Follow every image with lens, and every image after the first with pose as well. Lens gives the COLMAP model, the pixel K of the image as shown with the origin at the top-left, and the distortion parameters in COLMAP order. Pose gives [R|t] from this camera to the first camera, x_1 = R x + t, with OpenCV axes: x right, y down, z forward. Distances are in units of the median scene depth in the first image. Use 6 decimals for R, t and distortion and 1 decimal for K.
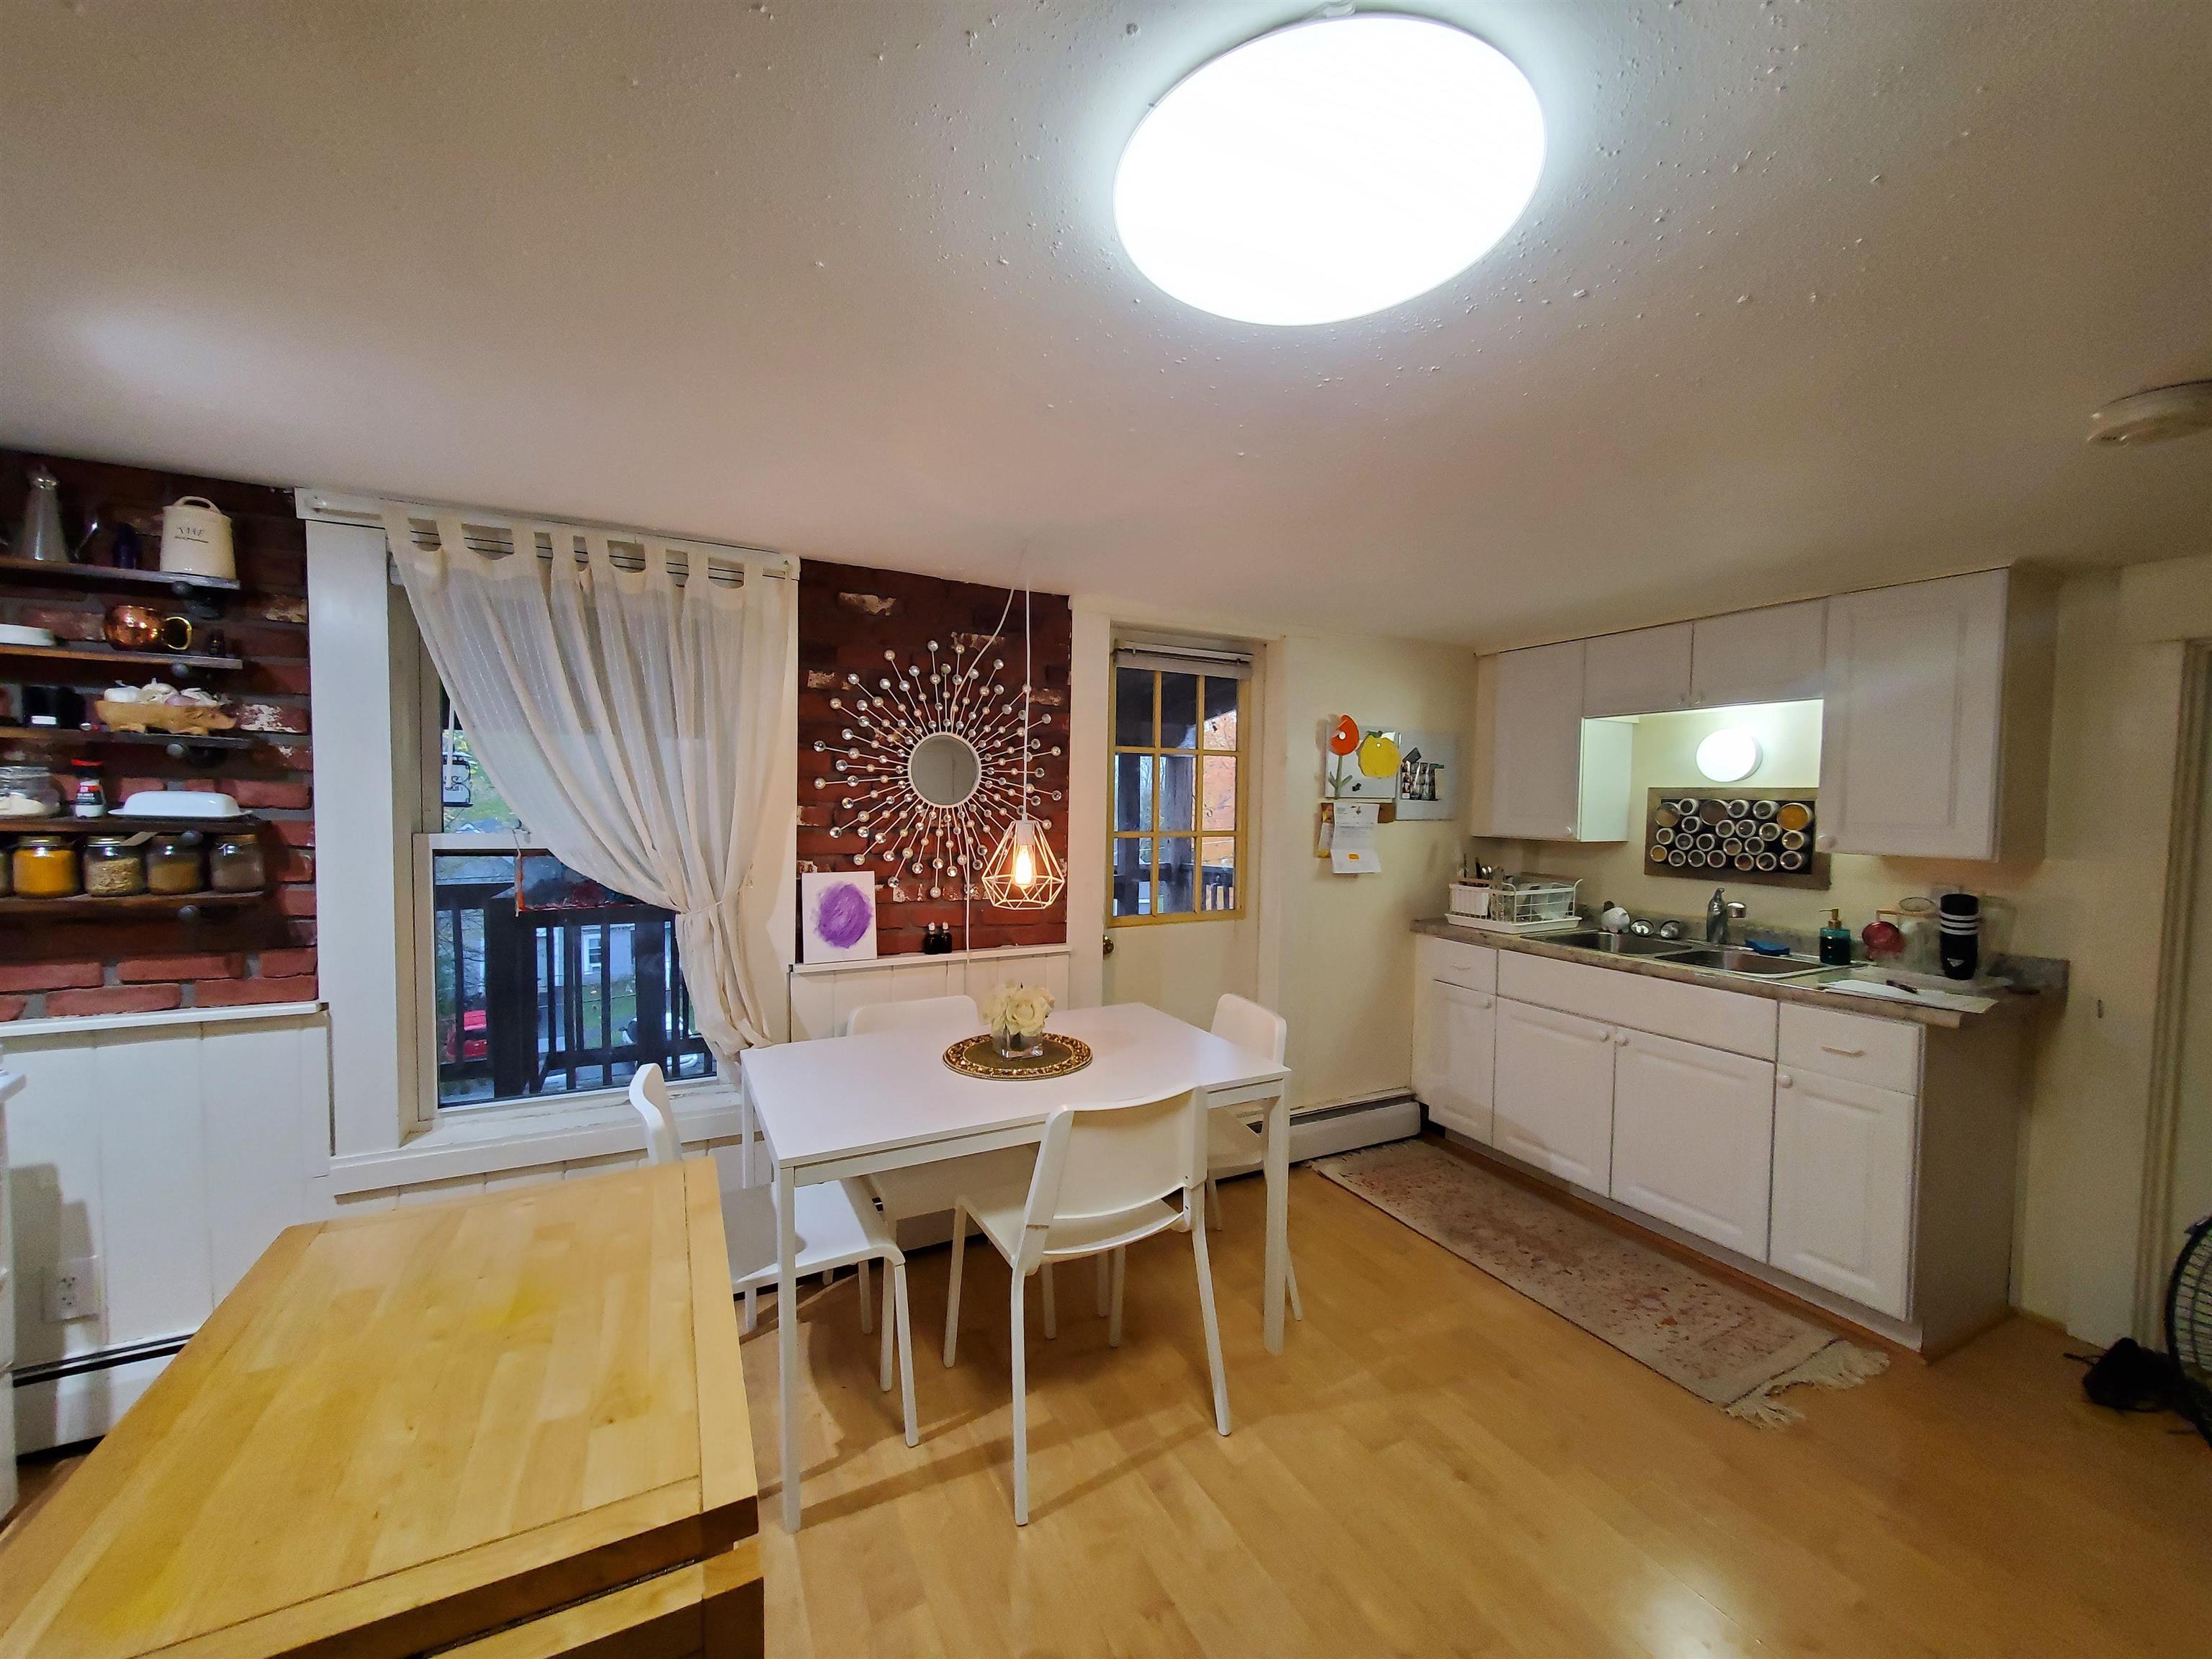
lens RADIAL K [[873.2, 0, 1096.0], [0, 873.2, 828.5], [0, 0, 1]] dist [0.002160, 0.000379]
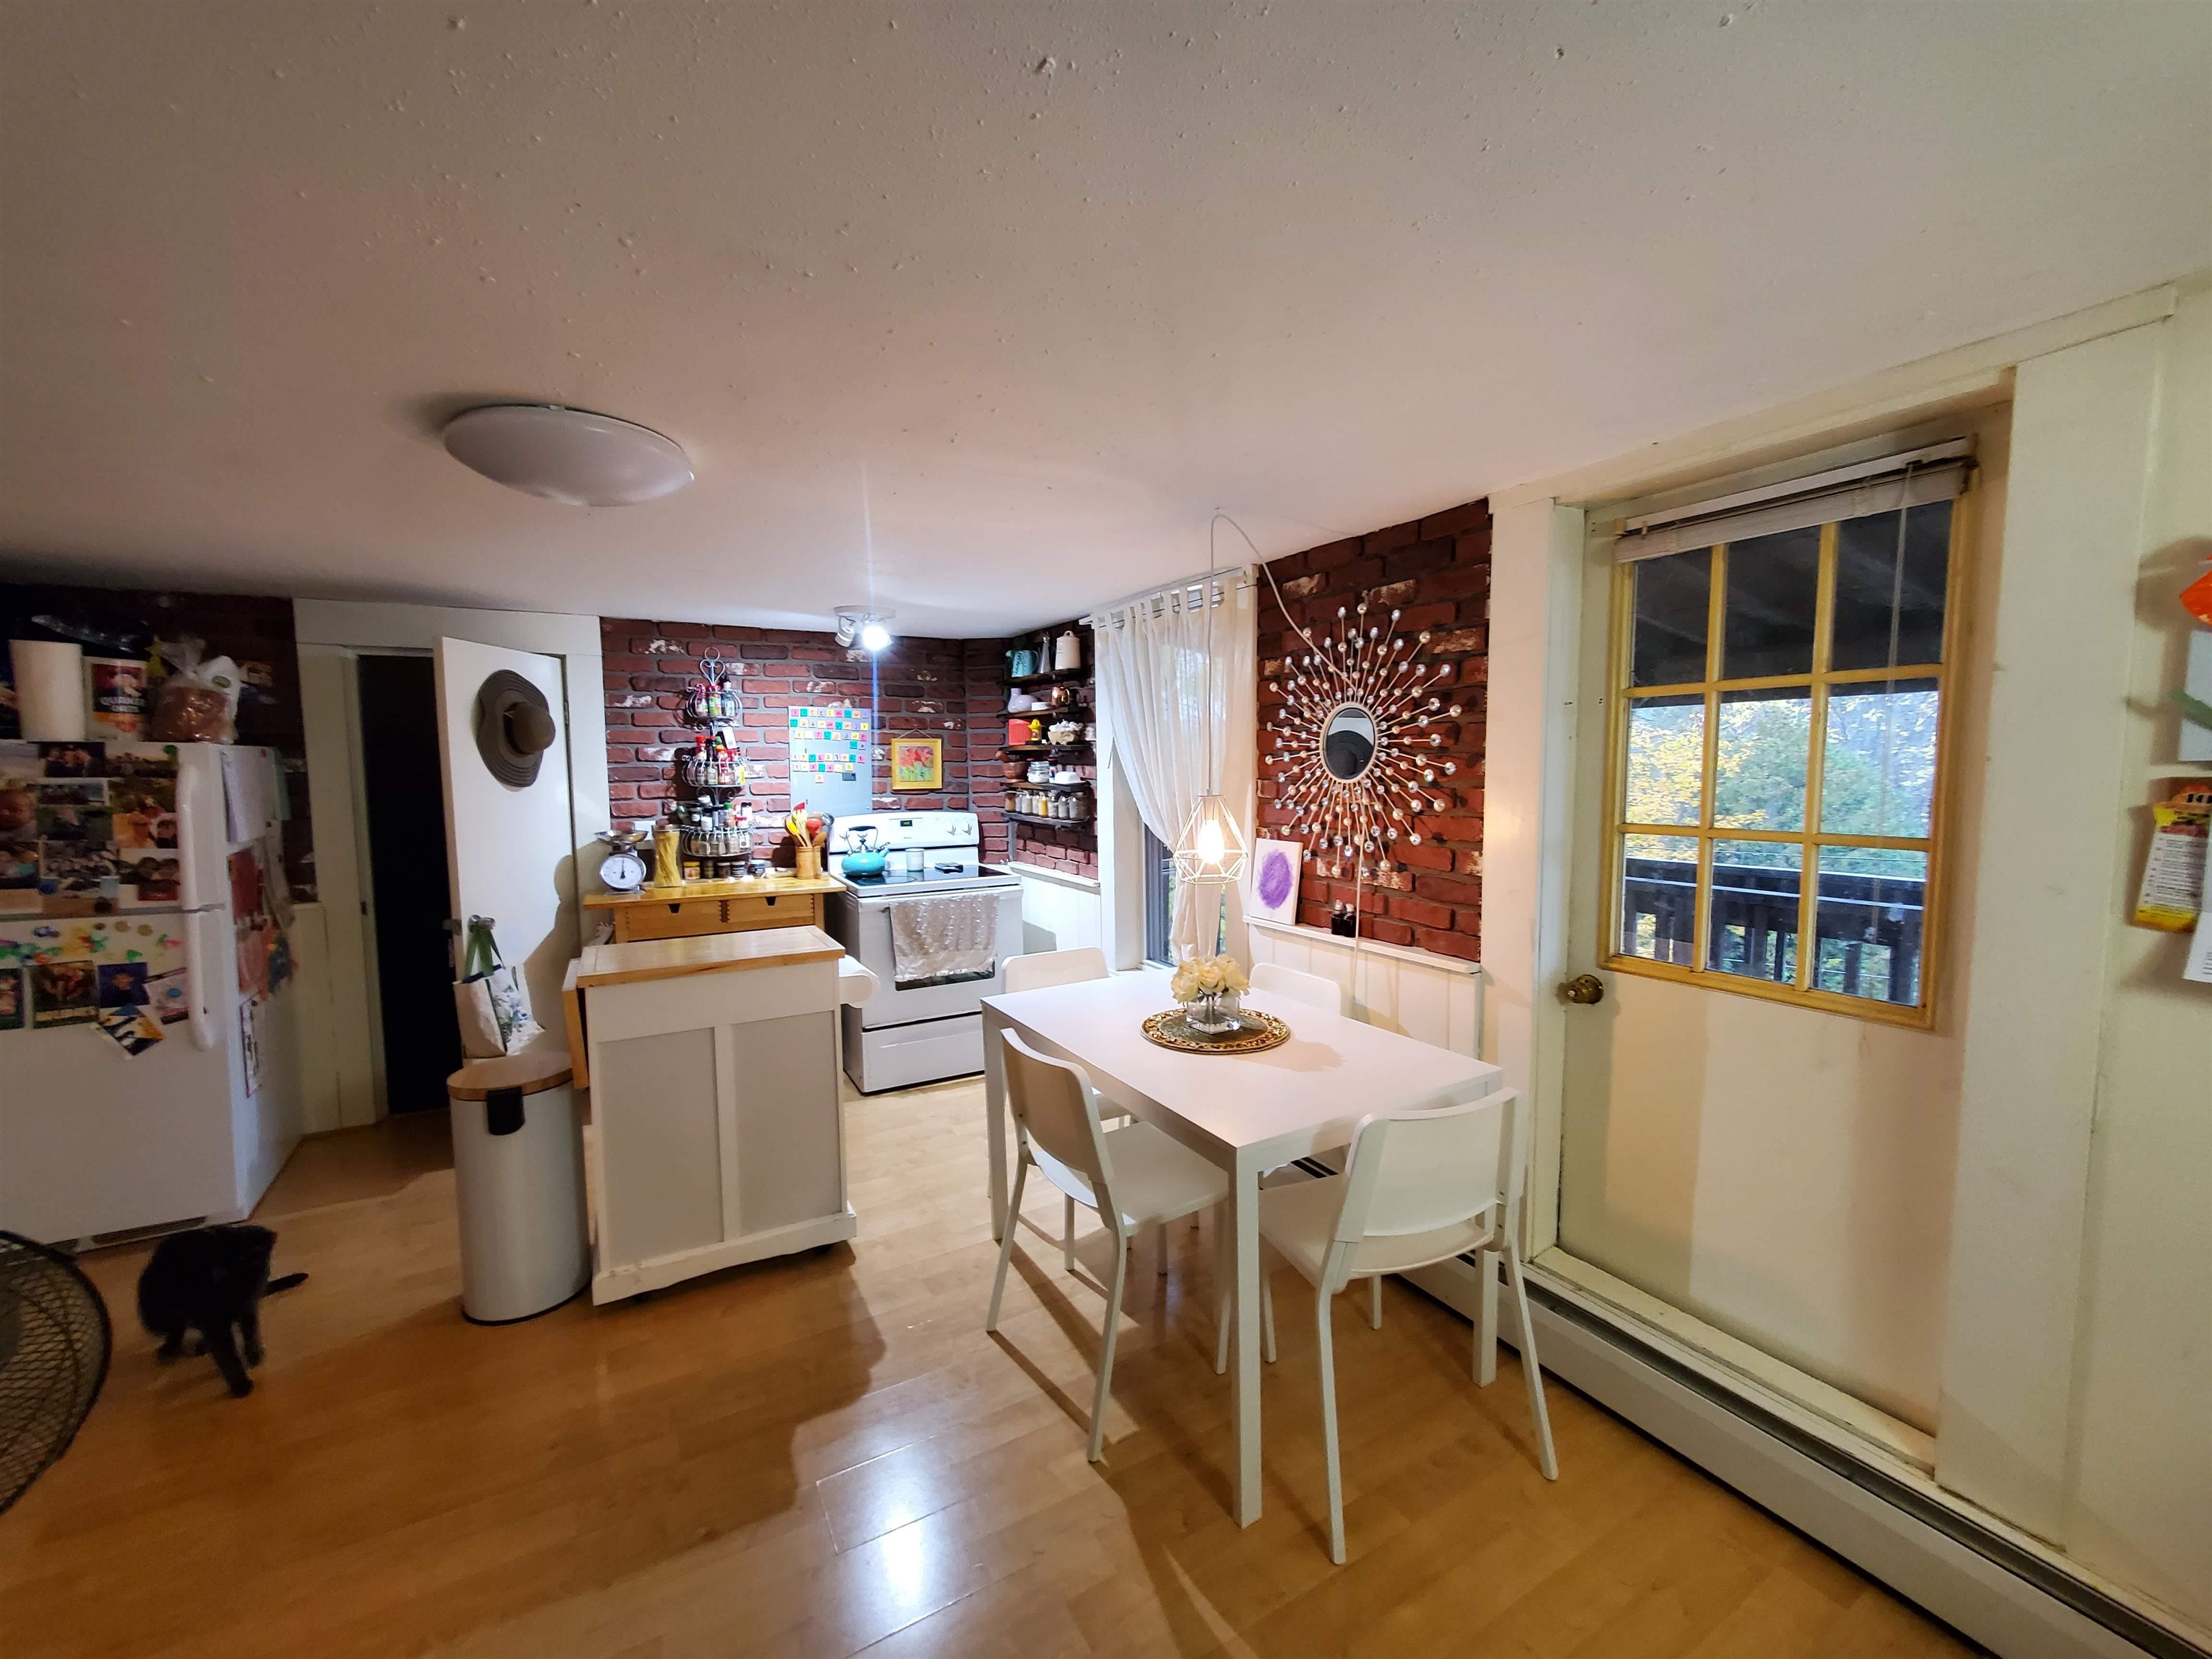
lens RADIAL K [[873.2, 0, 1101.7], [0, 873.2, 825.3], [0, 0, 1]] dist [0.002160, 0.000379]
pose [[0.050332, 0.058910, -0.996994, 0.766042], [-0.026020, 0.997997, 0.057656, -0.025640], [0.998394, 0.023040, 0.051764, 0.697010]]
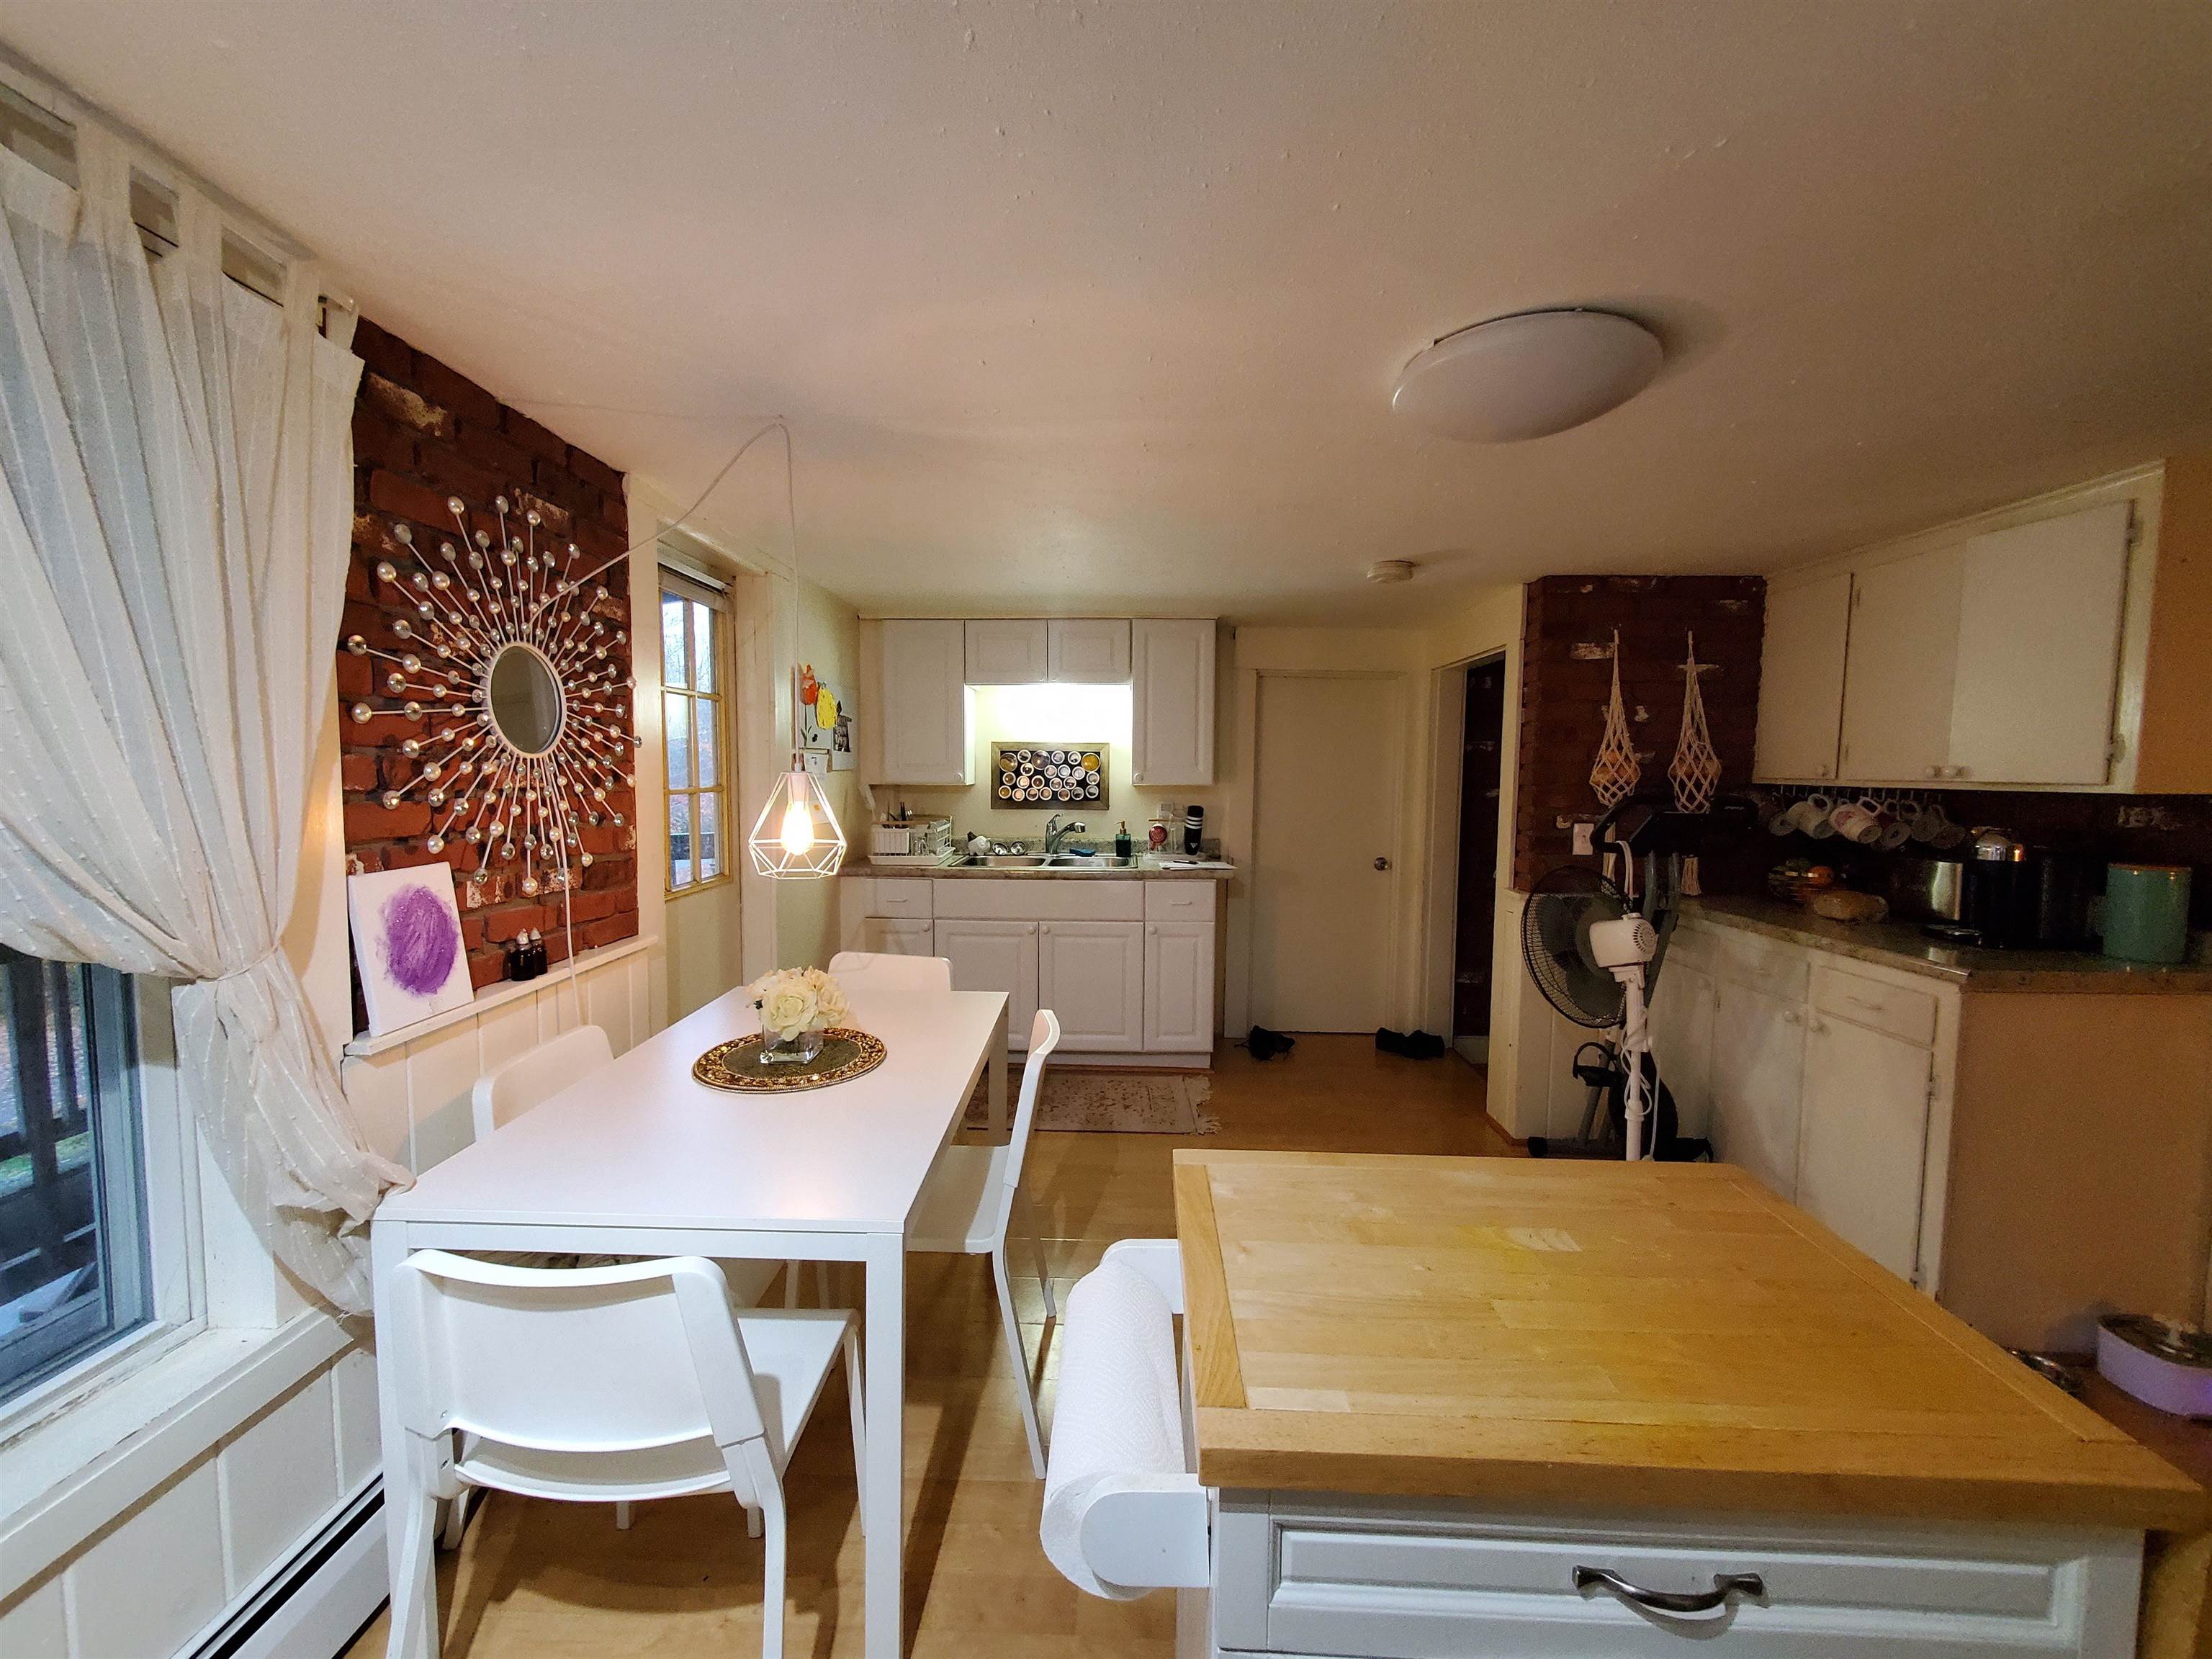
lens RADIAL K [[873.2, 0, 1084.9], [0, 873.2, 831.1], [0, 0, 1]] dist [0.002160, 0.000379]
pose [[0.487193, -0.075678, 0.870009, -0.556955], [0.031997, 0.997116, 0.068817, -0.000143], [-0.872708, -0.005689, 0.488210, 0.311991]]
